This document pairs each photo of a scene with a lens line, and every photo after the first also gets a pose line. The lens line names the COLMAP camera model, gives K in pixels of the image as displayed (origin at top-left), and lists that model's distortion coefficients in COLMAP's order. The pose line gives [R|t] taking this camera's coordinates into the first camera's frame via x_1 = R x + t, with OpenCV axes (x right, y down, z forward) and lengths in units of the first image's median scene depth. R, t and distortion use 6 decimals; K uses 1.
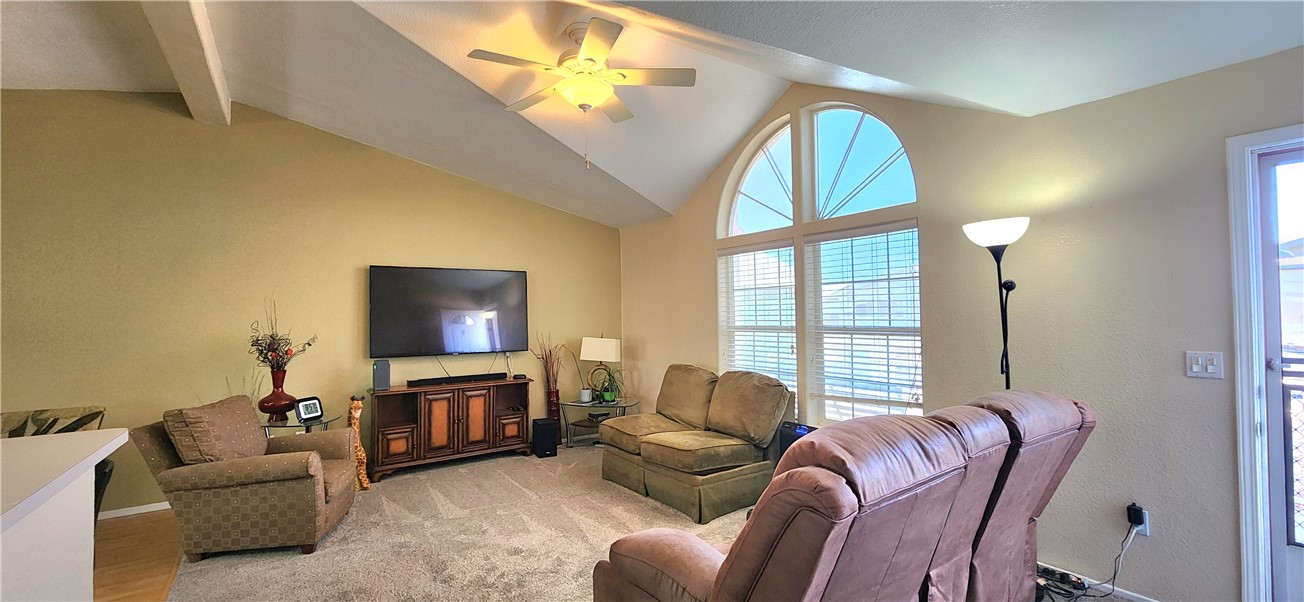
lens RADIAL K [[533.3, 0, 657.3], [0, 533.3, 304.3], [0, 0, 1]] dist [0.000419, -0.000780]
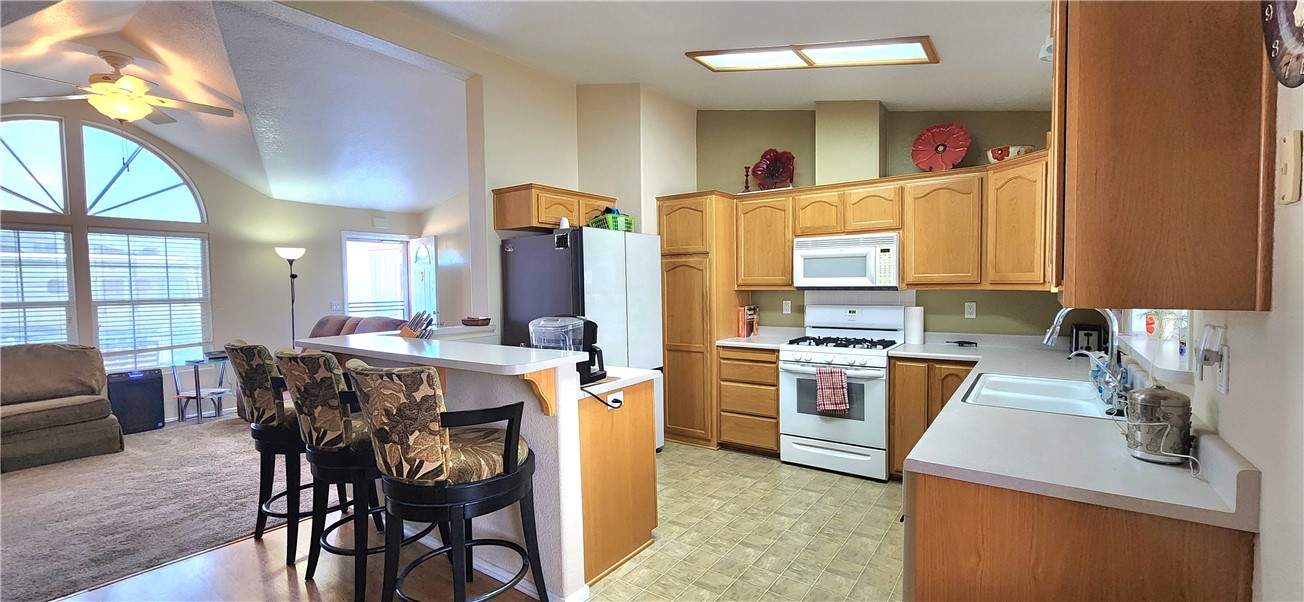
lens RADIAL K [[531.8, 0, 652.5], [0, 531.8, 305.8], [0, 0, 1]] dist [0.001070, 0.000072]
pose [[-0.330886, -0.025135, 0.943336, -1.137832], [-0.004231, 0.999675, 0.025152, 0.015165], [-0.943661, 0.004331, -0.330885, 0.154530]]
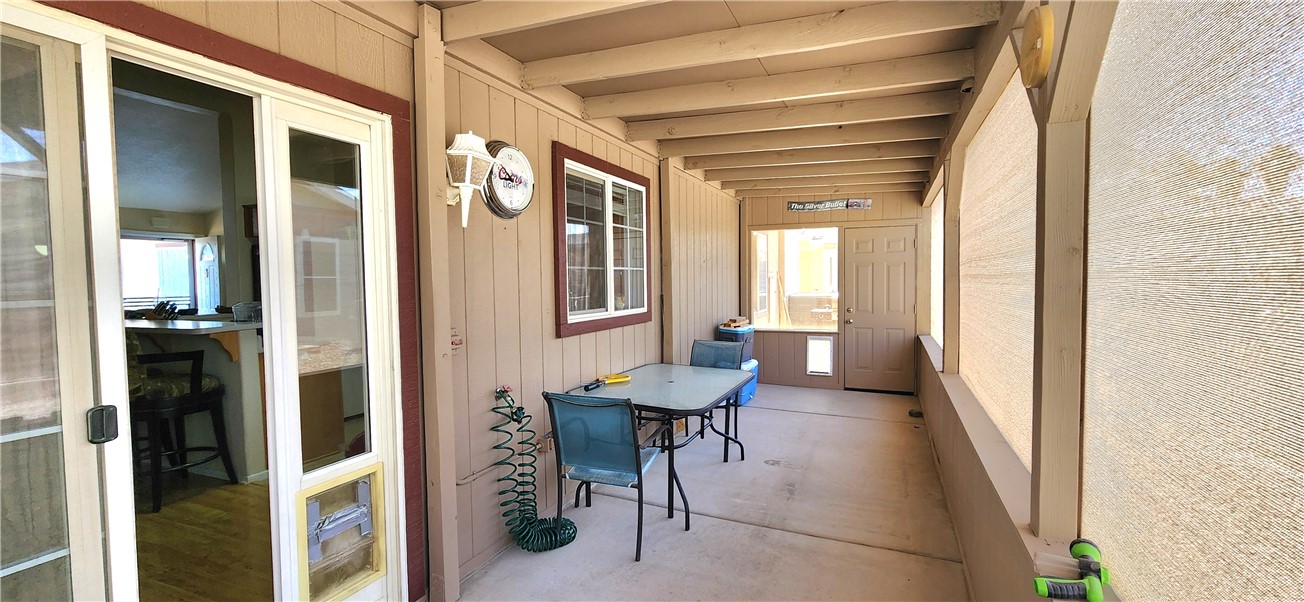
lens RADIAL K [[533.3, 0, 657.3], [0, 533.3, 304.3], [0, 0, 1]] dist [0.000419, -0.000780]
pose [[-0.537578, -0.022935, 0.842902, -1.618806], [-0.006326, 0.999712, 0.023167, 0.021913], [-0.843190, 0.007122, -0.537568, -0.014378]]
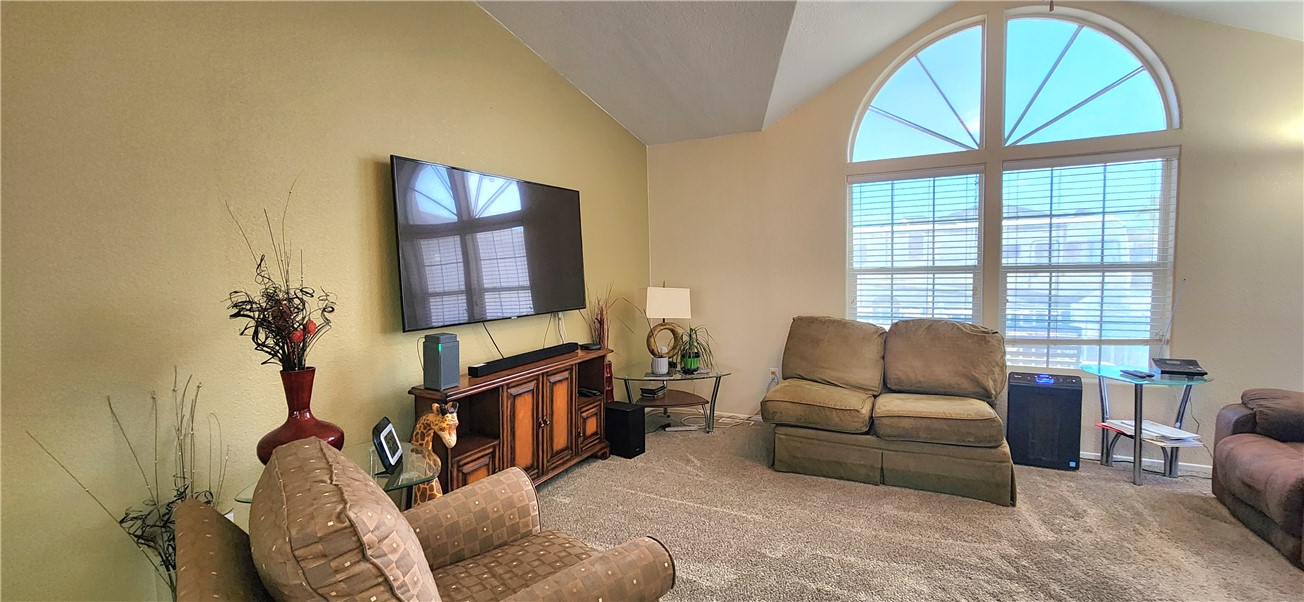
lens RADIAL K [[532.8, 0, 653.4], [0, 532.8, 306.6], [0, 0, 1]] dist [-0.012548, -0.000221]
pose [[0.887727, -0.041053, 0.458536, -0.556289], [0.001141, 0.996209, 0.086982, 0.028689], [-0.460369, -0.076693, 0.884409, 0.412170]]
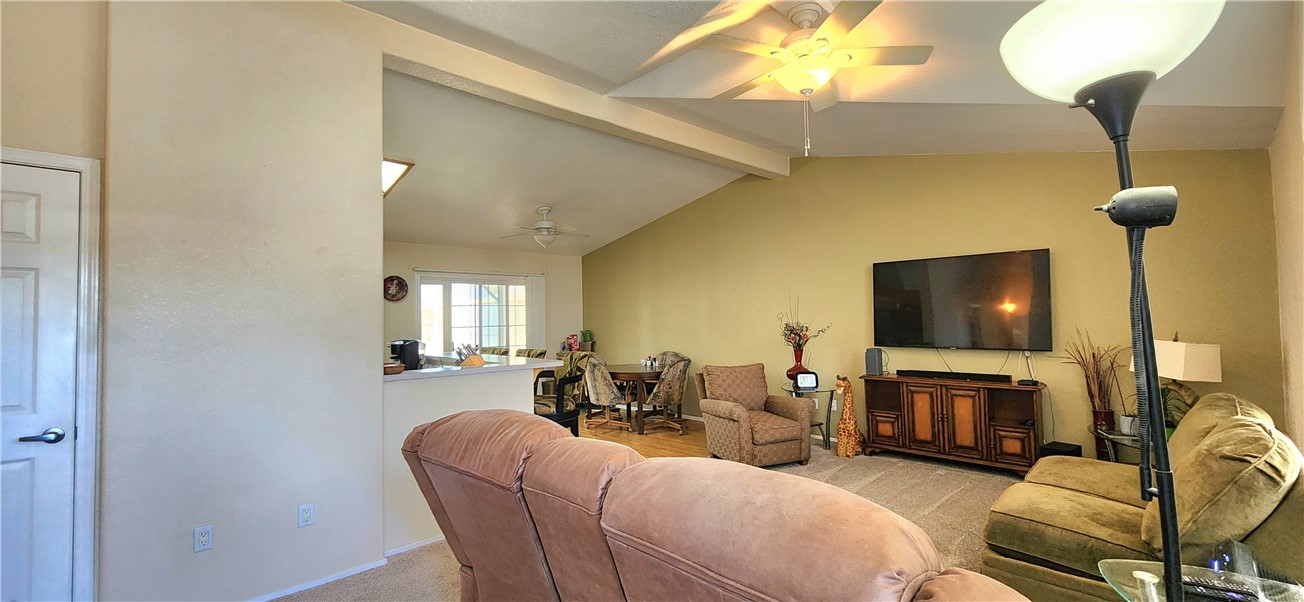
lens RADIAL K [[533.3, 0, 657.3], [0, 533.3, 304.3], [0, 0, 1]] dist [0.000419, -0.000780]
pose [[0.163015, -0.013012, -0.986538, 0.492565], [0.036035, 0.999324, -0.007226, 0.005017], [0.985965, -0.034371, 0.163373, 0.367473]]
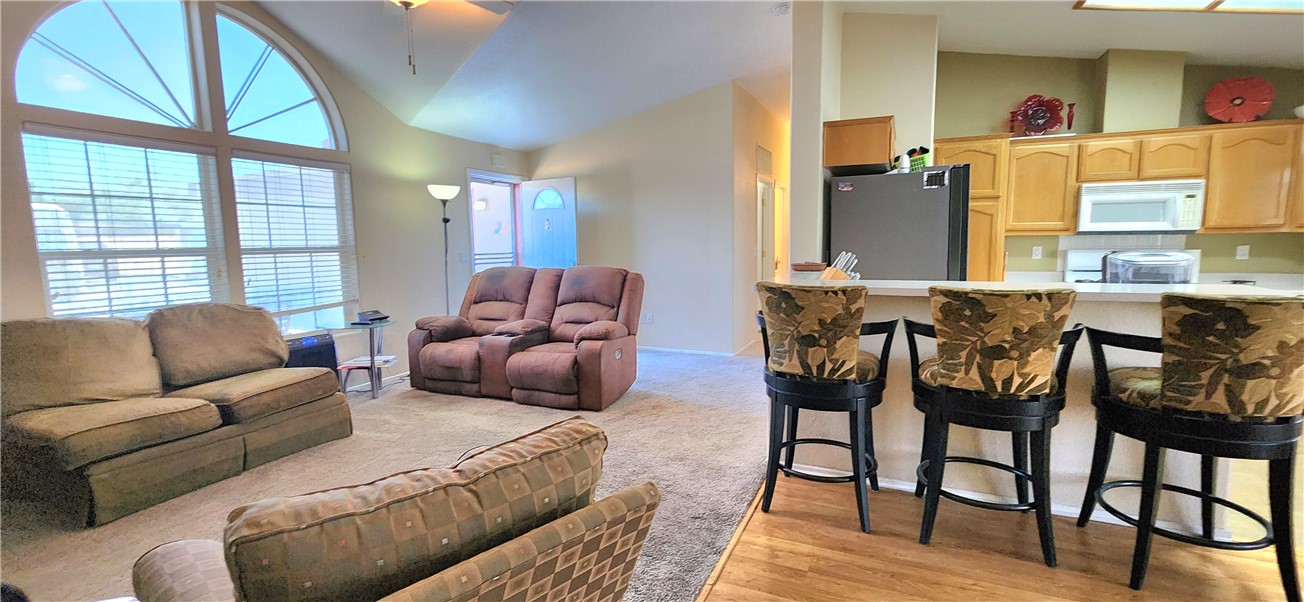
lens RADIAL K [[540.2, 0, 665.9], [0, 540.2, 301.5], [0, 0, 1]] dist [0.001639, 0.000128]
pose [[-0.519906, -0.080356, 0.850436, -0.810533], [-0.002633, 0.995712, 0.092473, 0.040856], [-0.854219, 0.045838, -0.517888, 0.738007]]
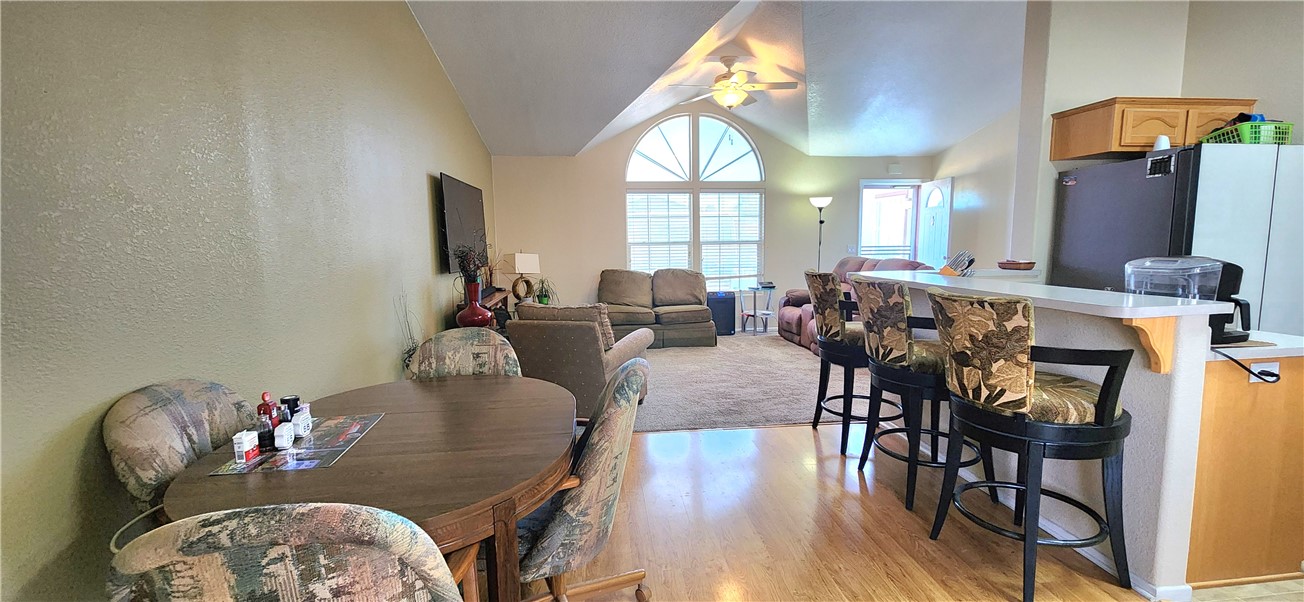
lens RADIAL K [[533.3, 0, 657.3], [0, 533.3, 304.3], [0, 0, 1]] dist [0.000419, -0.000780]
pose [[0.478634, -0.103093, 0.871941, -1.183041], [-0.011771, 0.992240, 0.123777, 0.029185], [-0.877936, -0.069507, 0.473706, 0.227232]]
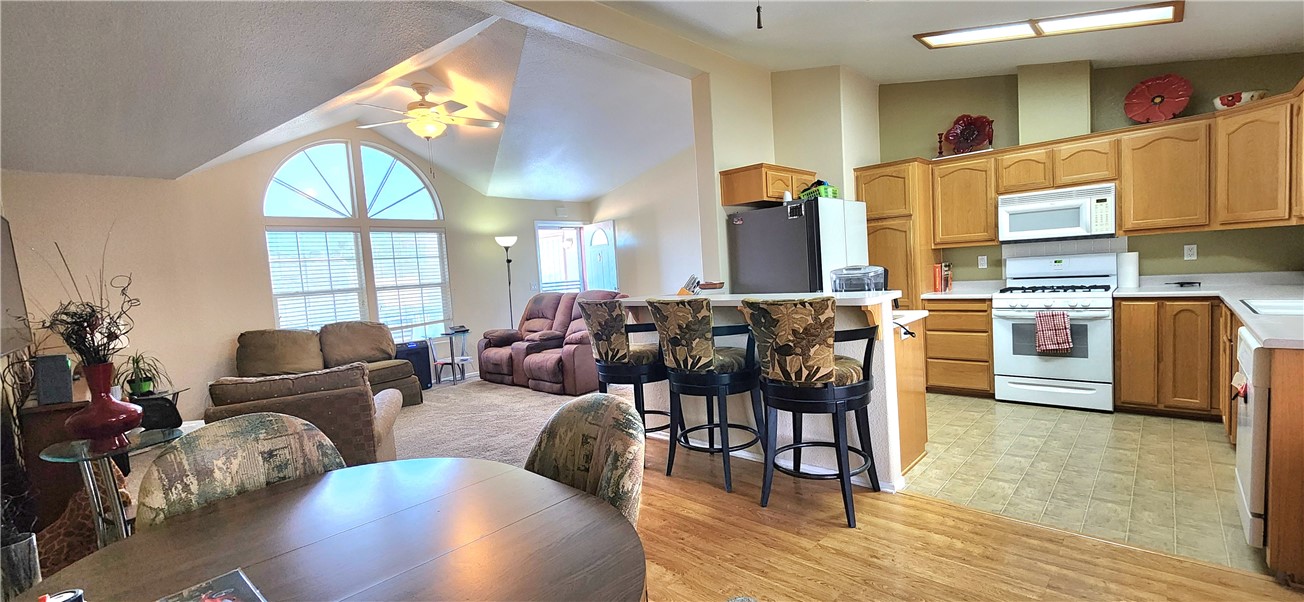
lens RADIAL K [[533.3, 0, 657.3], [0, 533.3, 304.3], [0, 0, 1]] dist [0.000419, -0.000780]
pose [[-0.200928, -0.042588, 0.978680, -1.202192], [0.043654, 0.997673, 0.052377, 0.041235], [-0.978633, 0.053248, -0.198601, 0.441041]]
